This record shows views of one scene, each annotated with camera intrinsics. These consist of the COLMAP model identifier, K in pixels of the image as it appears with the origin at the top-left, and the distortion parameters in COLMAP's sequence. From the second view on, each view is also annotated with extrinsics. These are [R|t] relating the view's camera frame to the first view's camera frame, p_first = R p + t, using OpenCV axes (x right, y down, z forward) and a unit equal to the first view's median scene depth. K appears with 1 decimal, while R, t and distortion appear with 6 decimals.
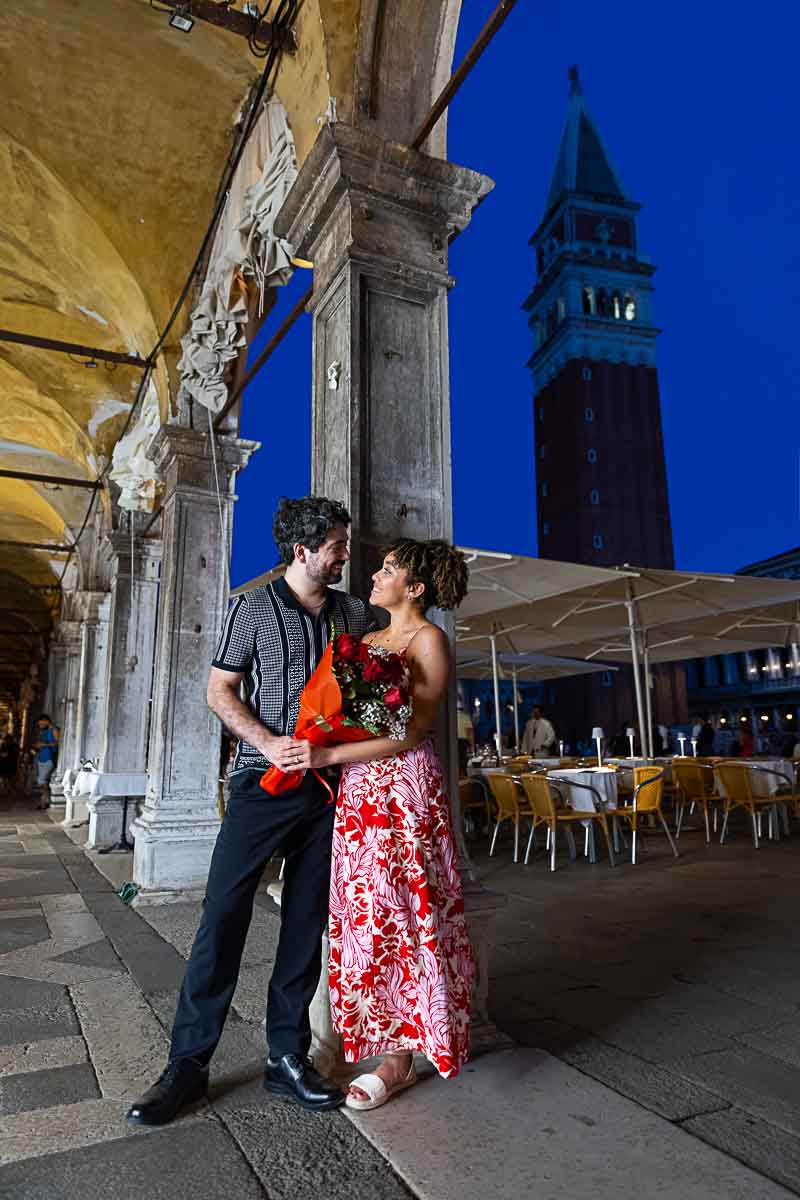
lens RADIAL K [[770.2, 0, 399.2], [0, 770.2, 599.4], [0, 0, 1]] dist [-0.028434, -0.001645]
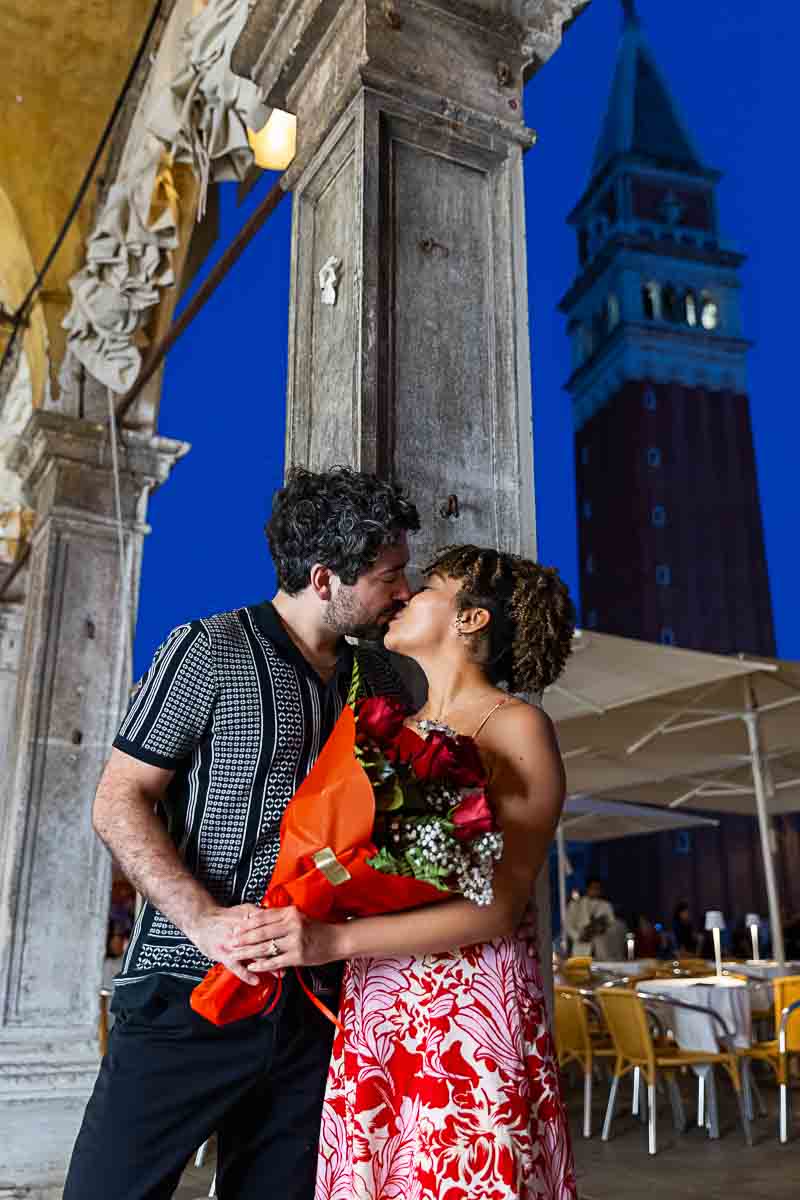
lens RADIAL K [[1123.2, 0, 401.3], [0, 1123.2, 598.3], [0, 0, 1]] dist [-0.025969, 0.000000]
pose [[0.999665, 0.016415, 0.020002, -0.025237], [-0.014160, 0.994039, -0.108104, 0.021797], [-0.021658, 0.107785, 0.993938, 0.103252]]
